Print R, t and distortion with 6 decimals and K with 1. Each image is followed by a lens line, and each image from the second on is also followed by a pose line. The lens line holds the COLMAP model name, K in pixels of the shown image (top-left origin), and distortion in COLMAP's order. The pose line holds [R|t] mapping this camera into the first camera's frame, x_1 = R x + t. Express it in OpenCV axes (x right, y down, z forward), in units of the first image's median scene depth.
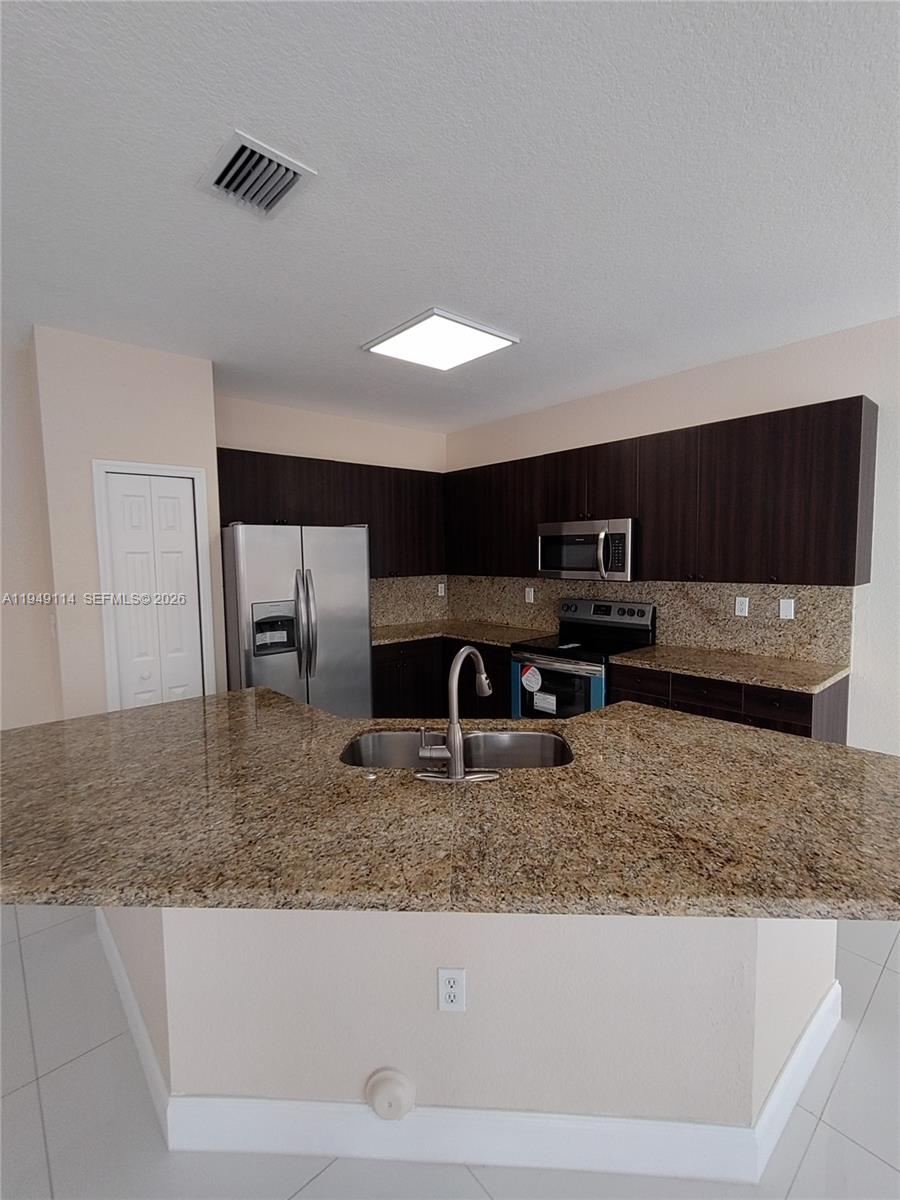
lens RADIAL K [[537.9, 0, 439.4], [0, 537.9, 596.3], [0, 0, 1]] dist [0.003969, 0.004356]
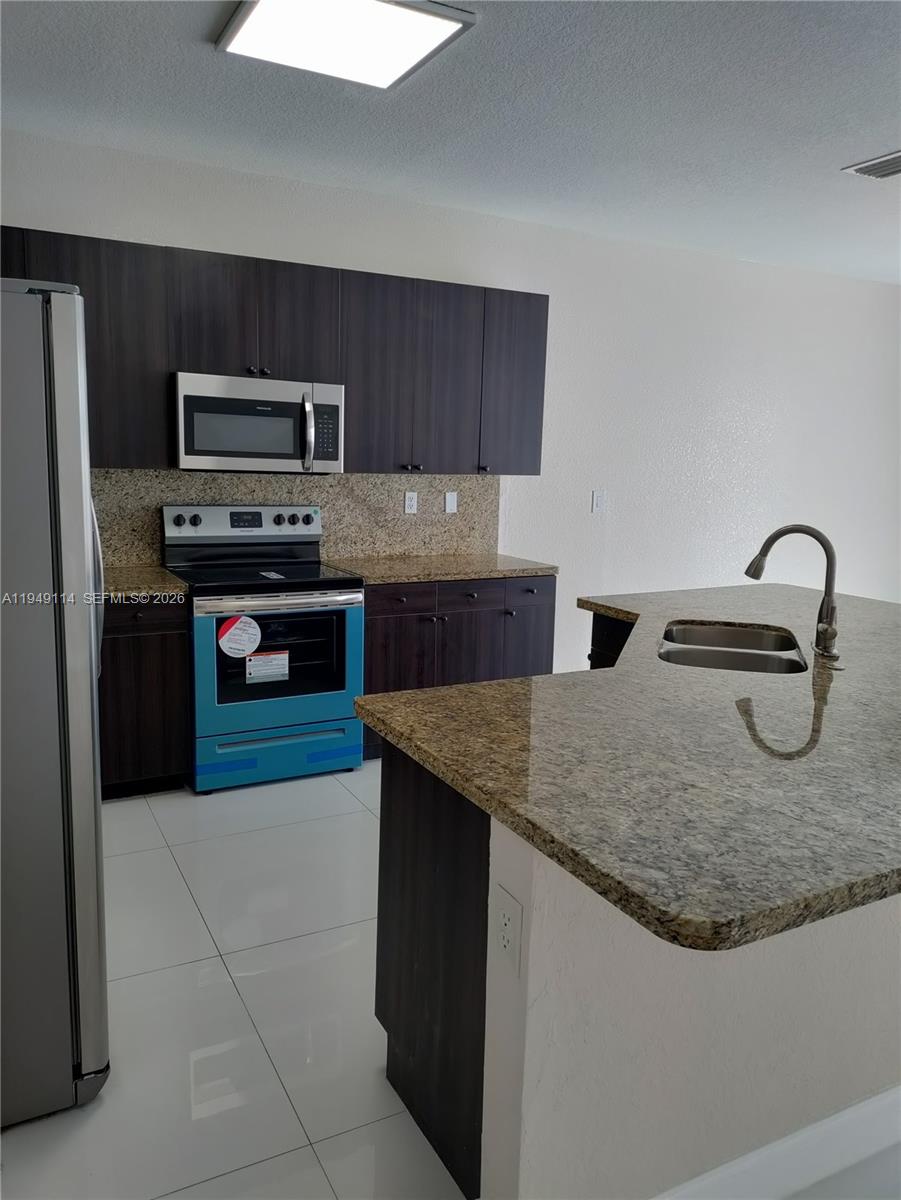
lens RADIAL K [[882.0, 0, 438.9], [0, 882.0, 606.0], [0, 0, 1]] dist [0.007013, -0.005739]
pose [[0.243071, -0.140807, 0.959734, -0.809780], [0.048535, 0.989934, 0.132945, -0.002732], [-0.968793, 0.014265, 0.247459, 0.597298]]
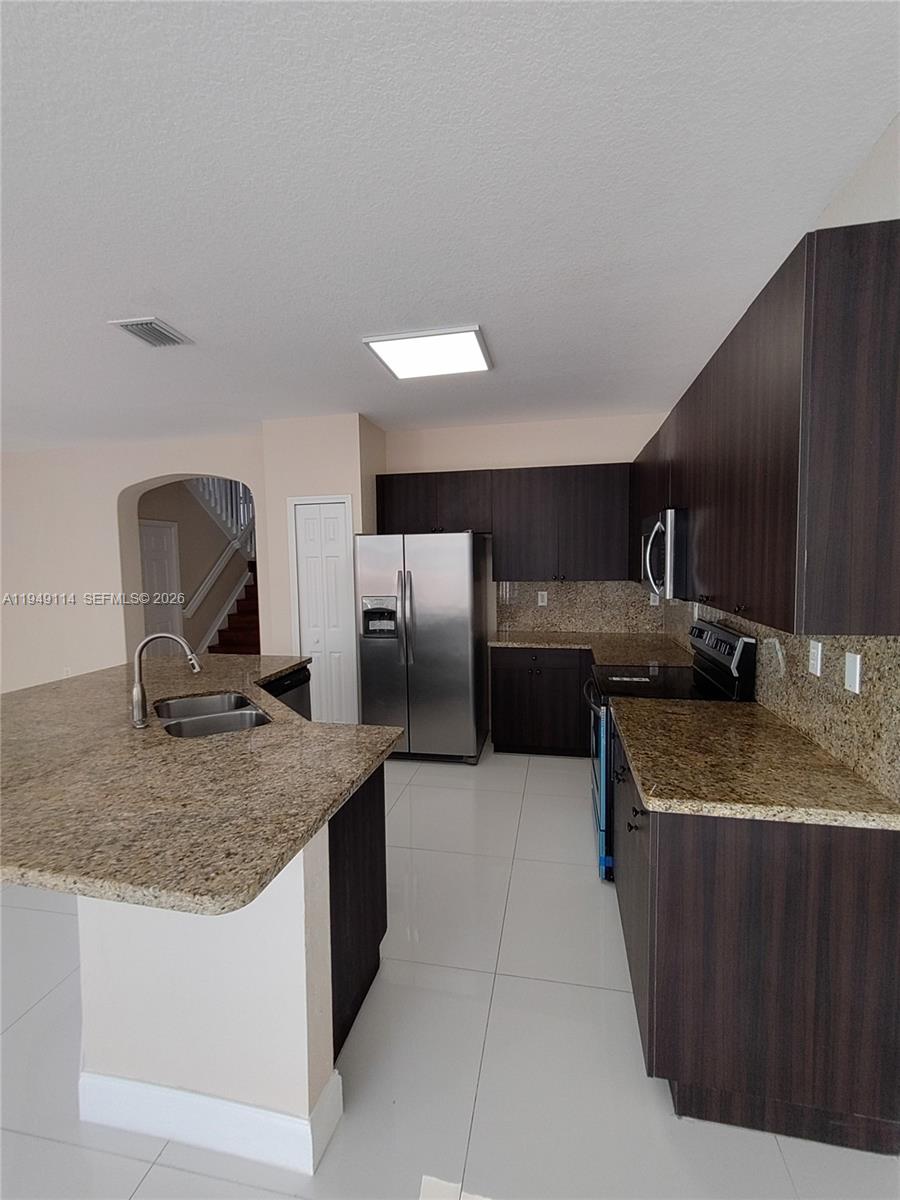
lens RADIAL K [[537.9, 0, 452.5], [0, 537.9, 604.2], [0, 0, 1]] dist [0.003969, 0.004356]
pose [[0.605738, 0.073139, -0.792296, 0.758700], [-0.057271, 0.997191, 0.048267, -0.040511], [0.793600, 0.016139, 0.608225, 0.362317]]
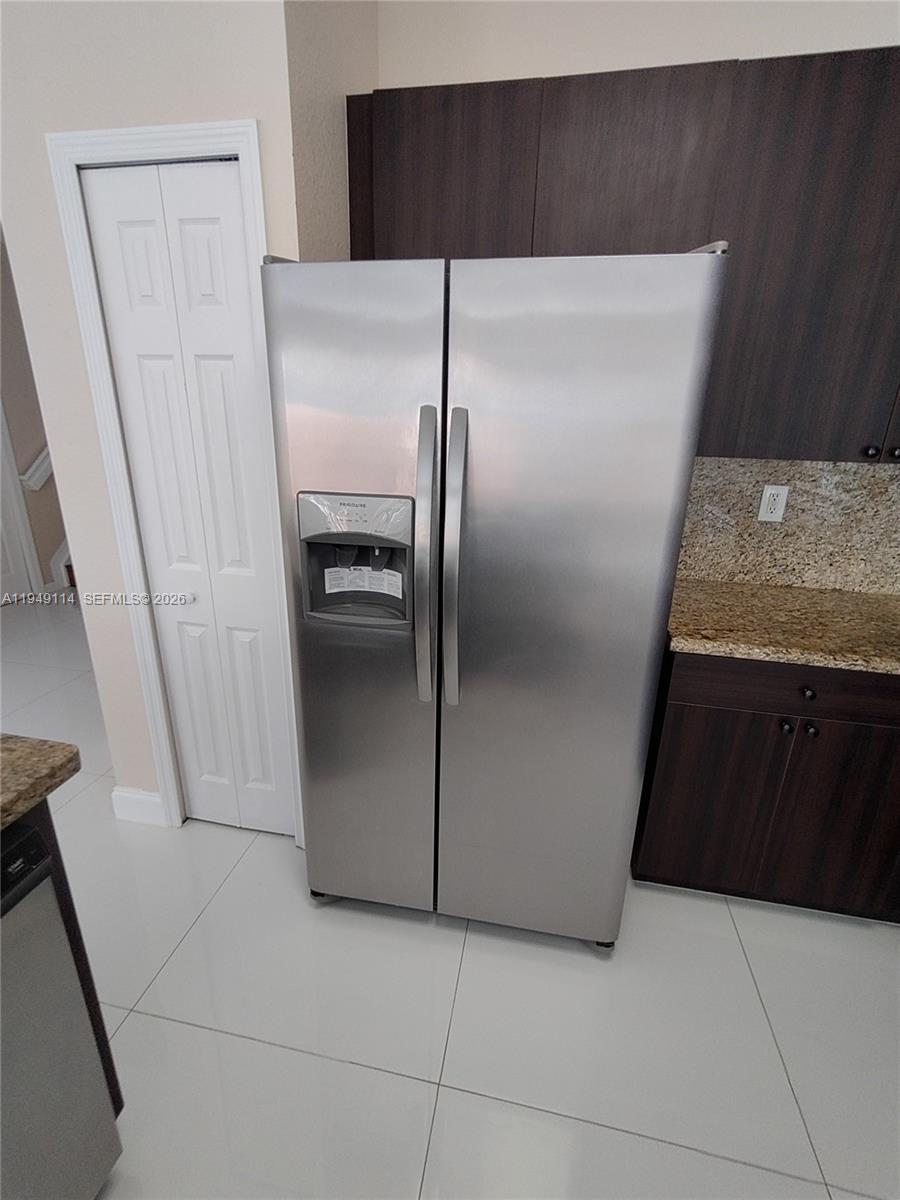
lens RADIAL K [[537.9, 0, 444.1], [0, 537.9, 600.8], [0, 0, 1]] dist [0.003969, 0.004356]
pose [[0.612556, 0.283097, -0.737991, 0.027699], [-0.097448, 0.953587, 0.284915, -0.030375], [0.784397, -0.102611, 0.611712, 0.781868]]
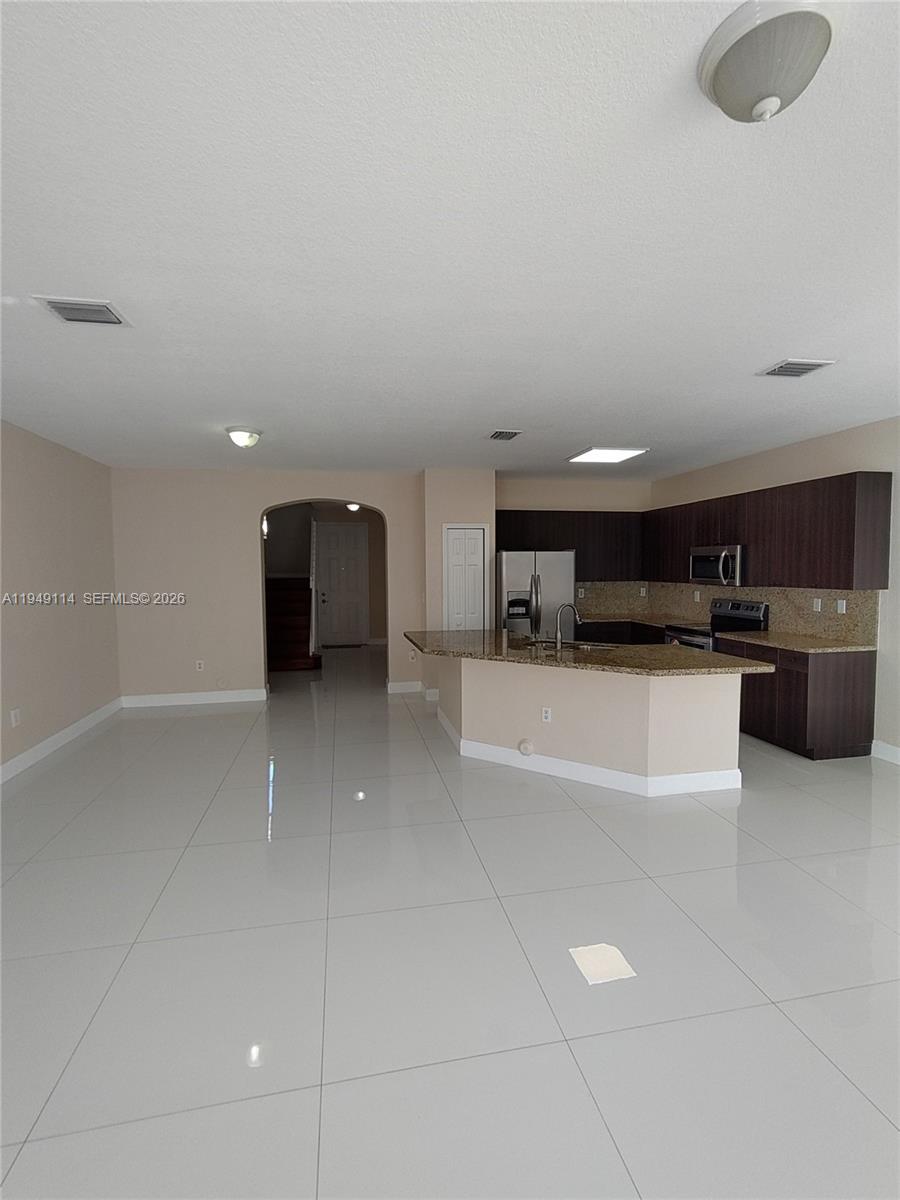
lens RADIAL K [[537.9, 0, 454.0], [0, 537.9, 601.9], [0, 0, 1]] dist [0.003969, 0.004356]
pose [[0.873414, 0.040737, -0.485271, 0.403973], [-0.044877, 0.998988, 0.003091, 0.050013], [0.484906, 0.019078, 0.874358, -0.753081]]
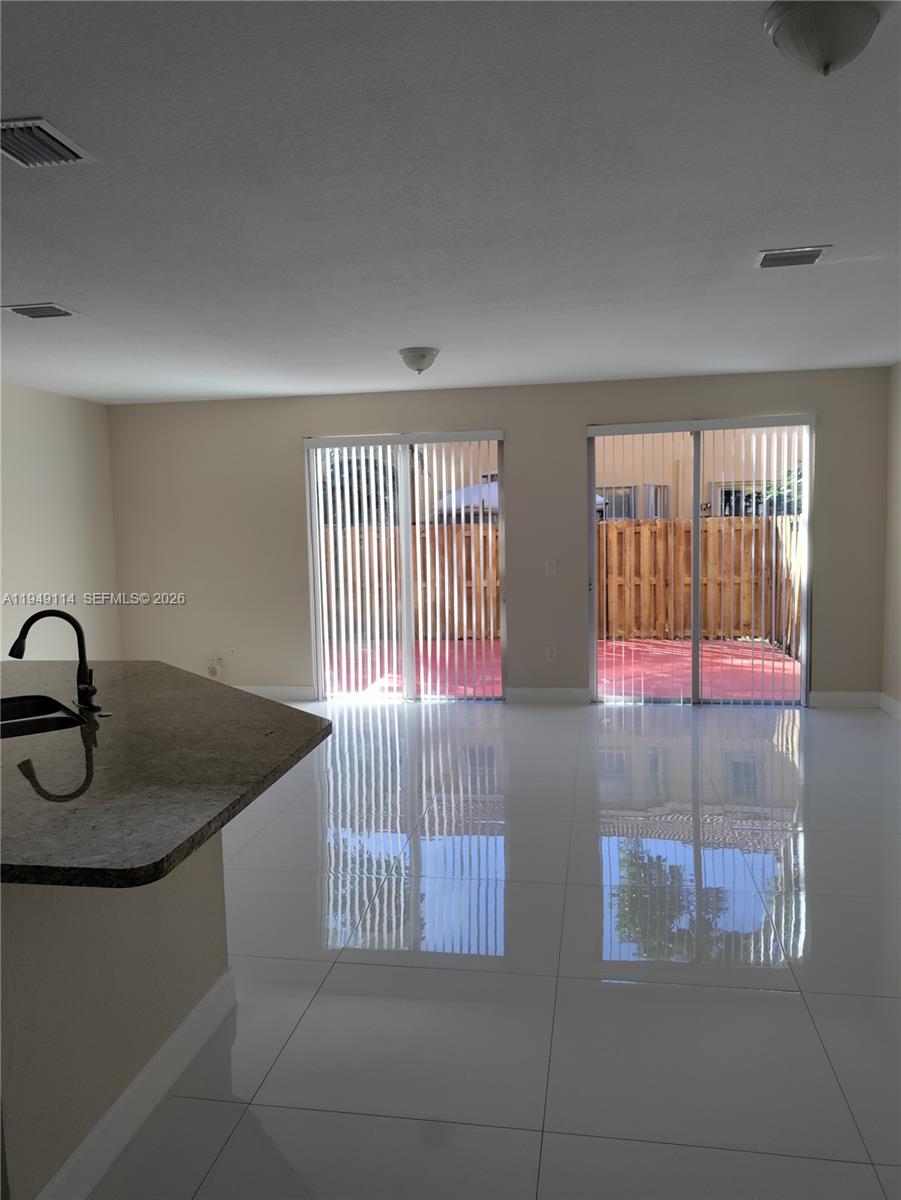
lens RADIAL K [[882.0, 0, 454.9], [0, 882.0, 599.5], [0, 0, 1]] dist [0.007013, -0.005739]
pose [[-0.635526, -0.035708, 0.771253, -1.002129], [0.095317, 0.987660, 0.124270, -0.043839], [-0.766173, 0.152490, -0.624280, 0.743818]]
